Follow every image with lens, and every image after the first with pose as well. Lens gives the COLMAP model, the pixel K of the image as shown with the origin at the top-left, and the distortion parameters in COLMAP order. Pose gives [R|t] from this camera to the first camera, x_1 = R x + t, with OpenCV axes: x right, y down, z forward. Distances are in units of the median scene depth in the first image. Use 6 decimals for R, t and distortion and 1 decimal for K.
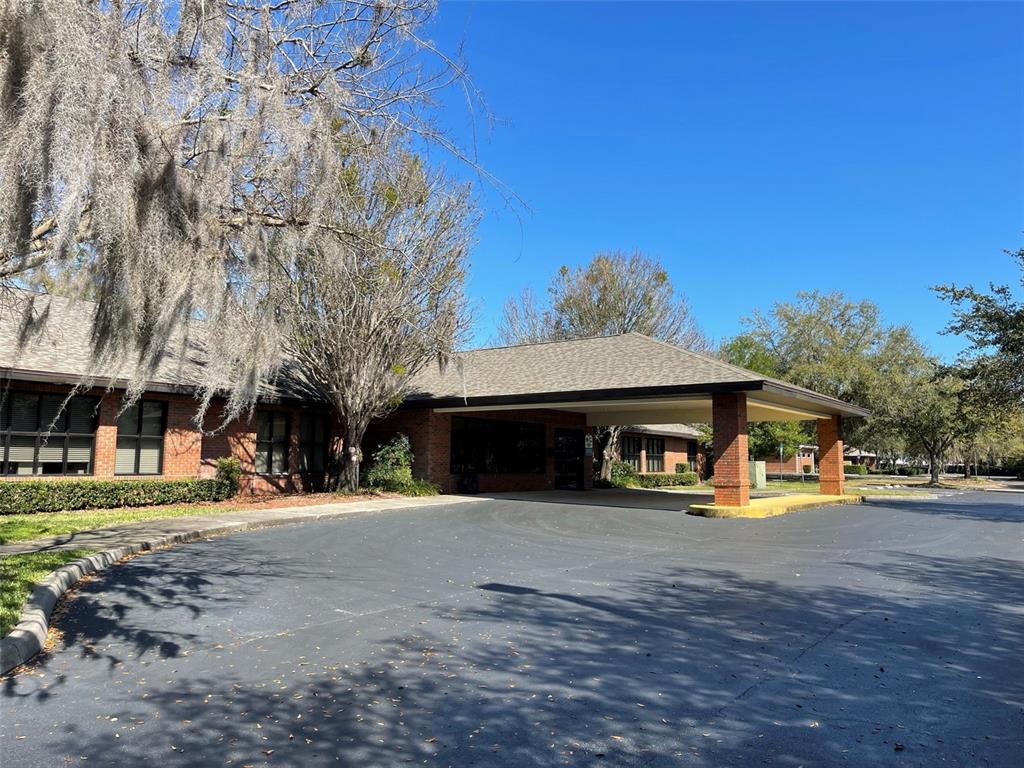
lens RADIAL K [[777.5, 0, 502.2], [0, 777.5, 370.6], [0, 0, 1]] dist [0.006145, -0.001103]
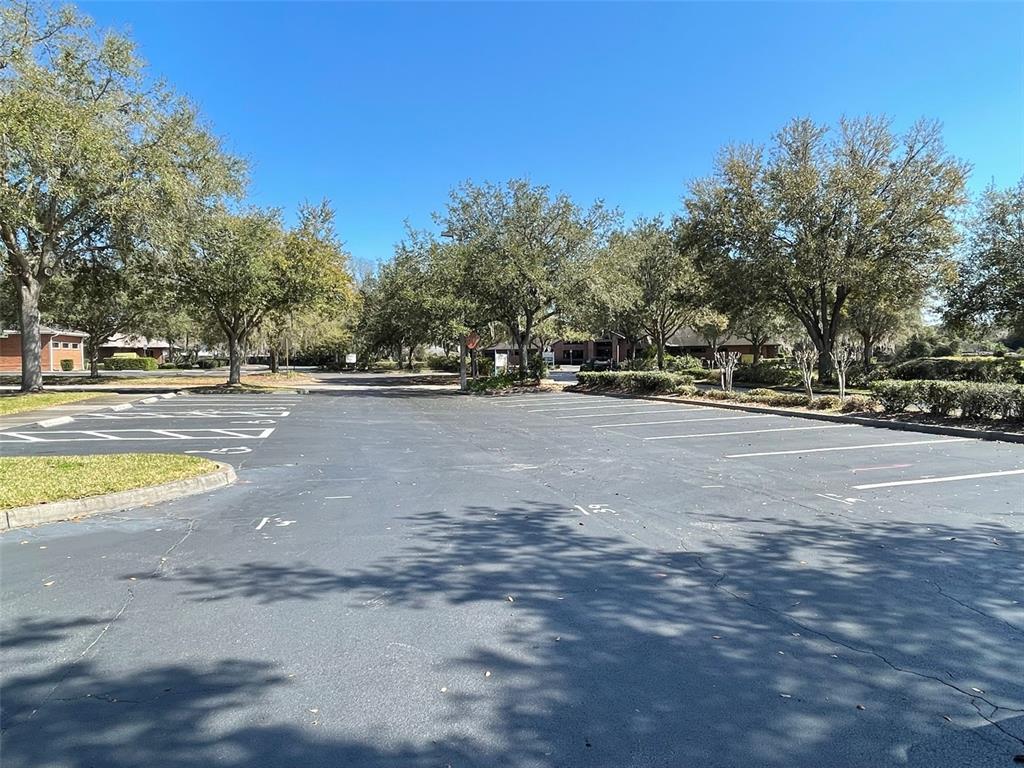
lens RADIAL K [[661.1, 0, 510.2], [0, 661.1, 384.2], [0, 0, 1]] dist [-0.005228, -0.000755]
pose [[0.626108, -0.050921, 0.778072, 0.589028], [-0.073815, 0.989513, 0.124157, 0.132372], [-0.776234, -0.135169, 0.615784, 1.052449]]
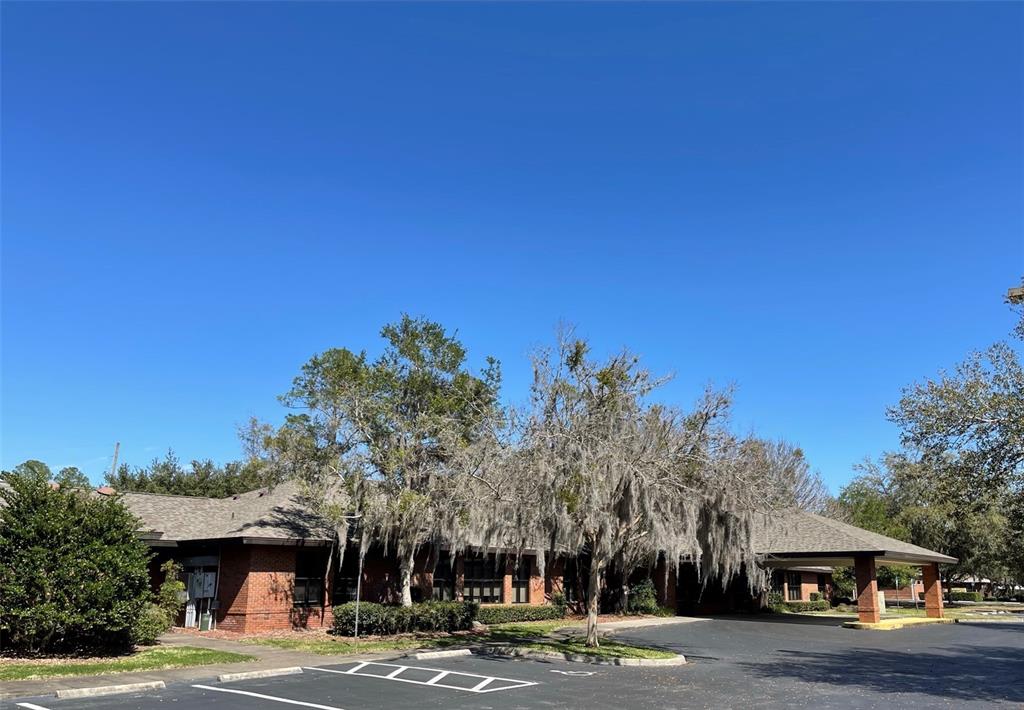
lens RADIAL K [[830.4, 0, 504.1], [0, 830.4, 391.7], [0, 0, 1]] dist [-0.011977, 0.001703]
pose [[0.995894, -0.016547, -0.089005, -0.243959], [0.006616, 0.993827, -0.110743, -0.098631], [0.090288, 0.109699, 0.989856, -0.676371]]
